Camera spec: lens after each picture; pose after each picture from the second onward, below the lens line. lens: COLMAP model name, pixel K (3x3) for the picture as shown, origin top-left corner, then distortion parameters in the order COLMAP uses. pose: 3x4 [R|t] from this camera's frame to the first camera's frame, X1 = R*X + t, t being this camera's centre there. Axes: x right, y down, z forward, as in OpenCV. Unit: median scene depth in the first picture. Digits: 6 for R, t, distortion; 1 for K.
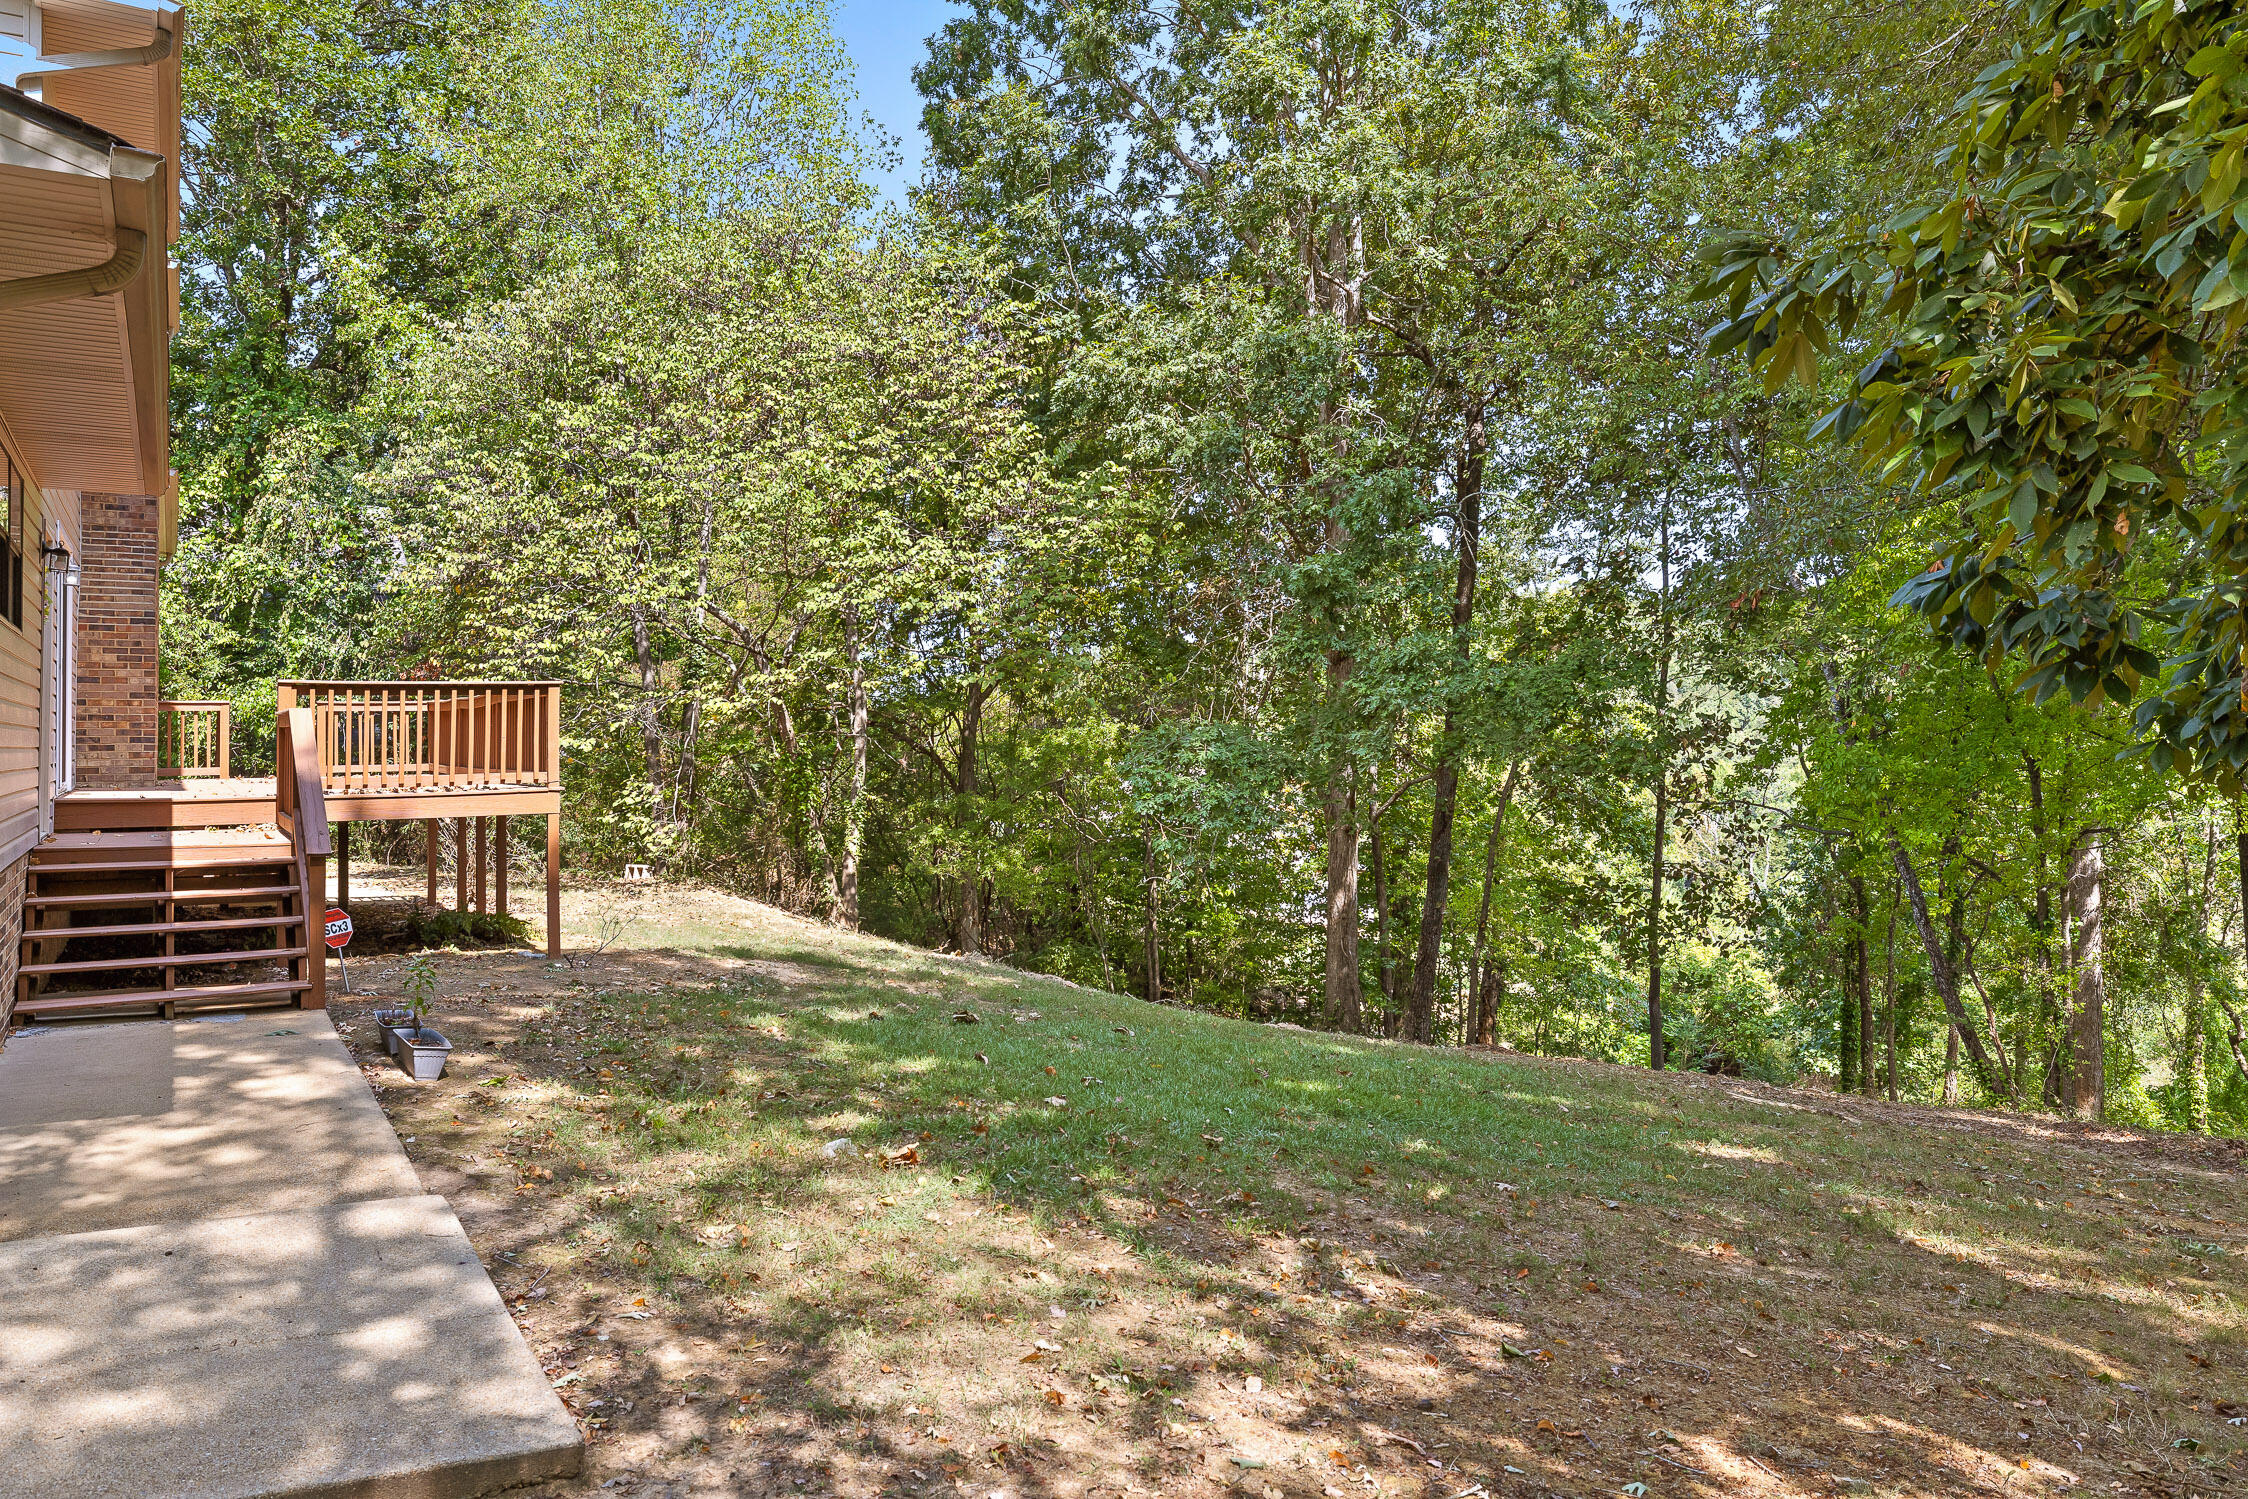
lens RADIAL K [[1568.3, 0, 1124.2], [0, 1568.3, 744.4], [0, 0, 1]] dist [0.004919, 0.001298]
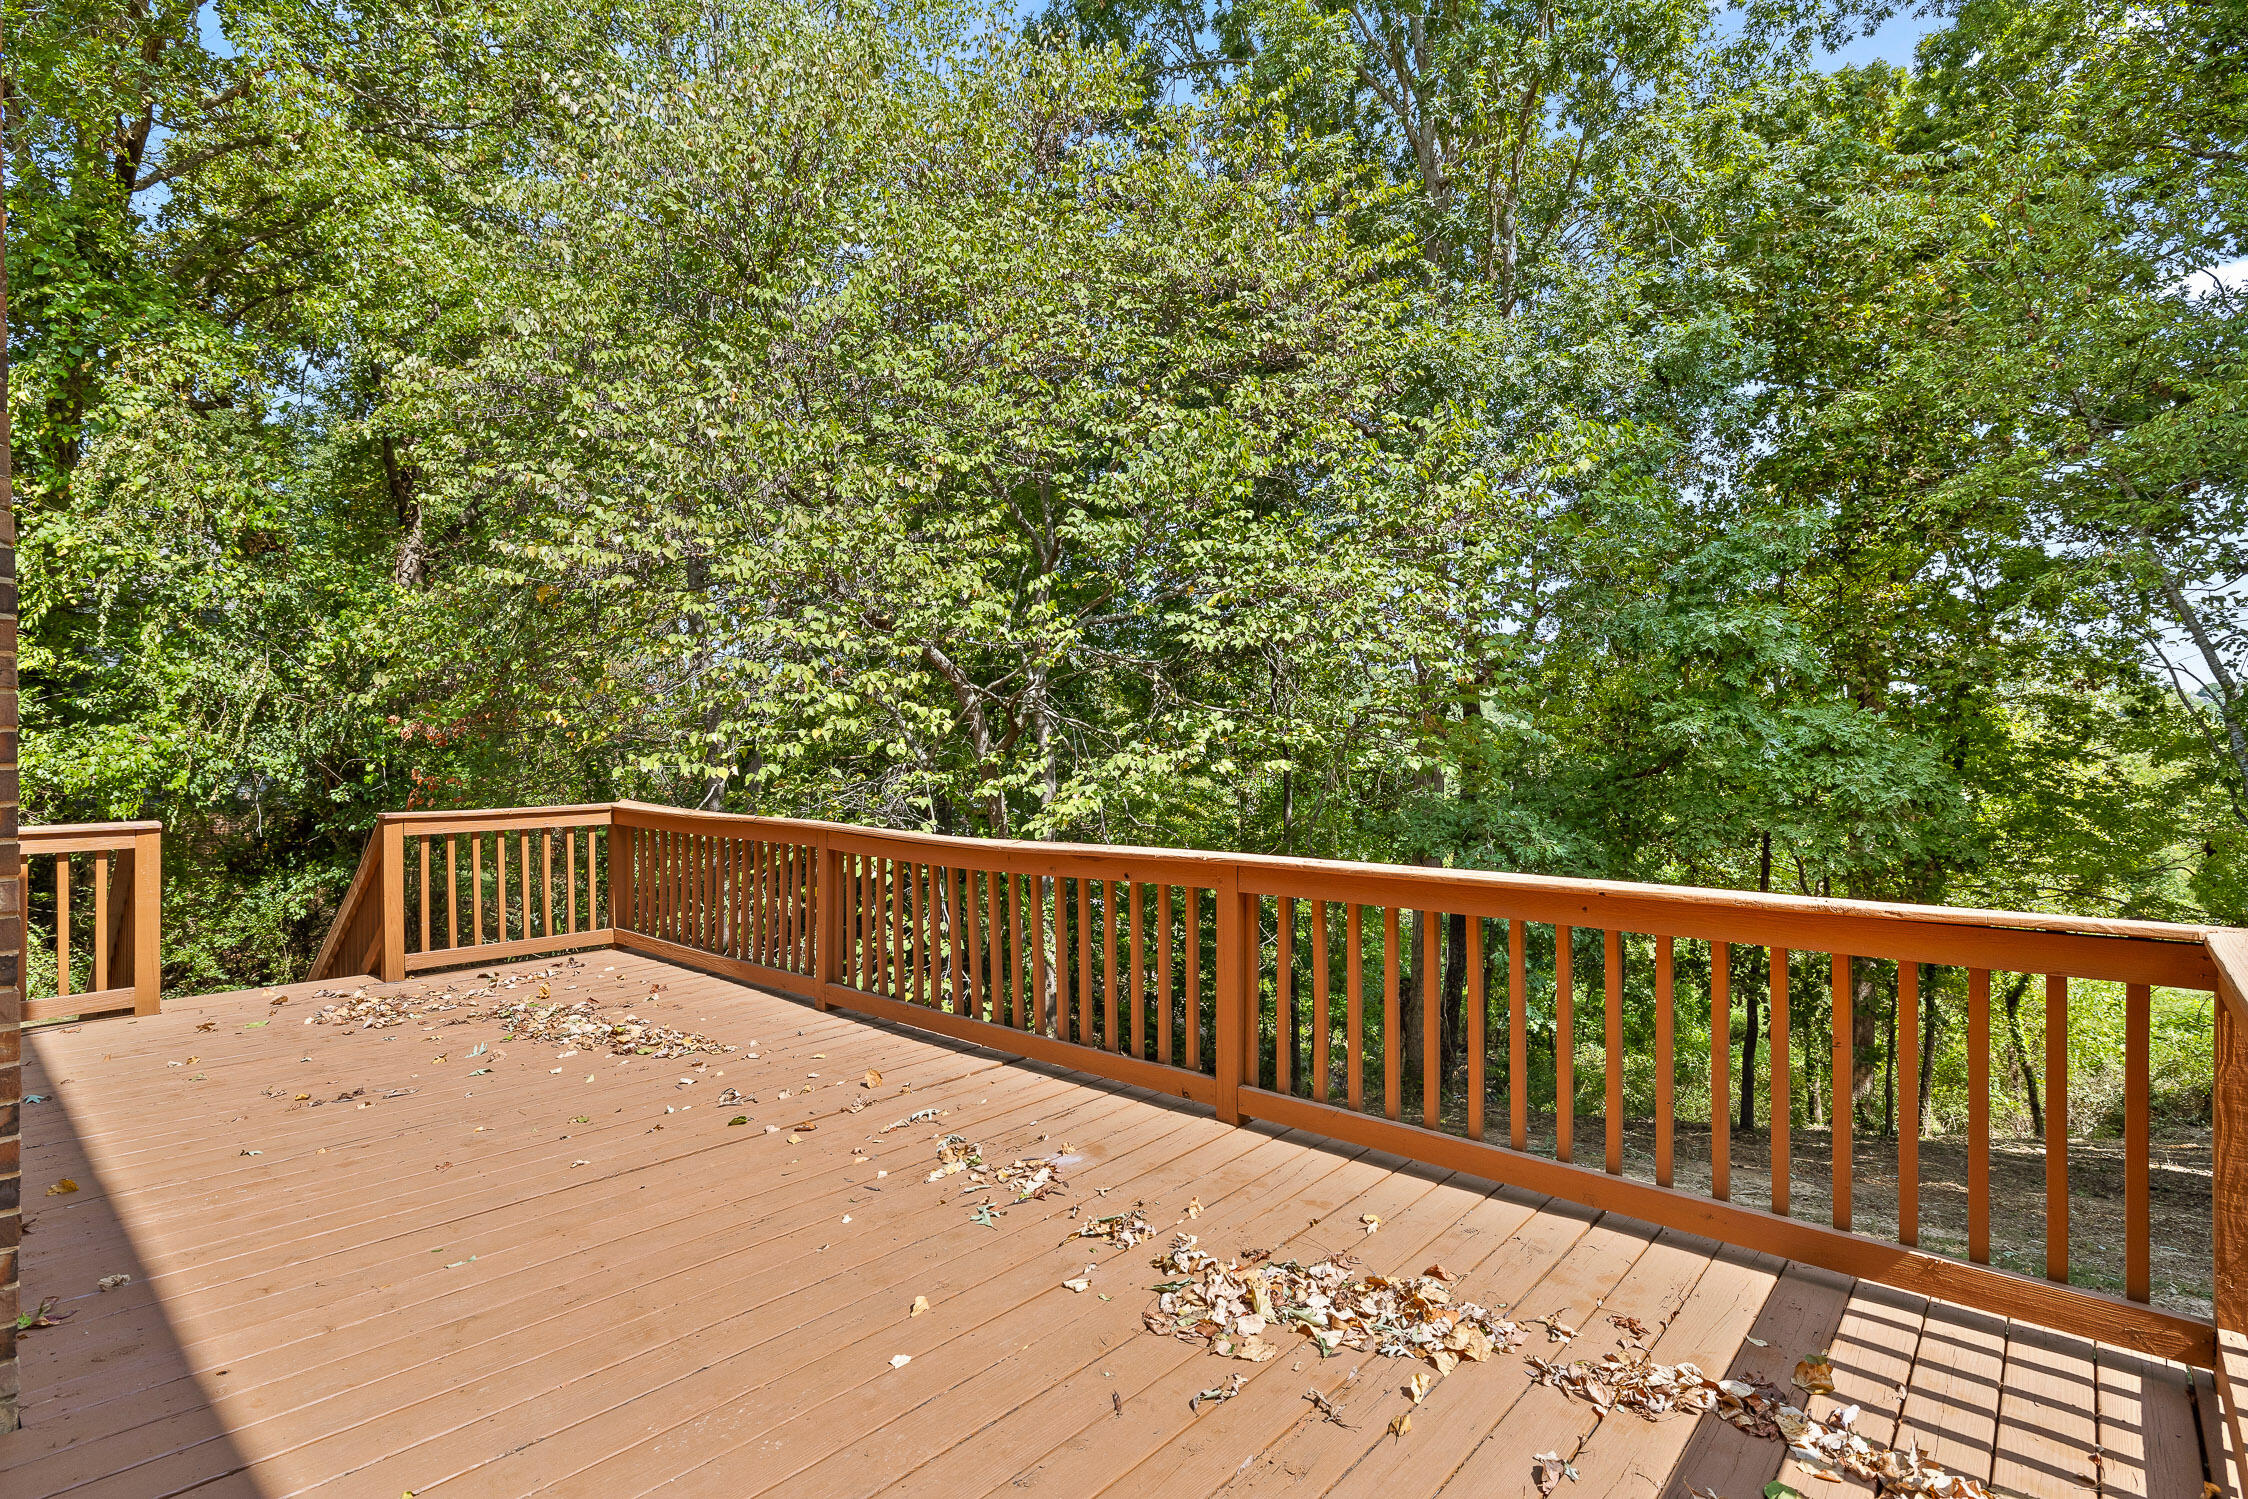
lens RADIAL K [[1077.7, 0, 1135.9], [0, 1077.7, 753.9], [0, 0, 1]] dist [-0.004081, -0.000839]
pose [[0.946808, 0.006786, 0.321727, -0.293075], [-0.010708, 0.999888, 0.010420, -0.039444], [-0.321620, -0.013311, 0.946775, 0.452856]]
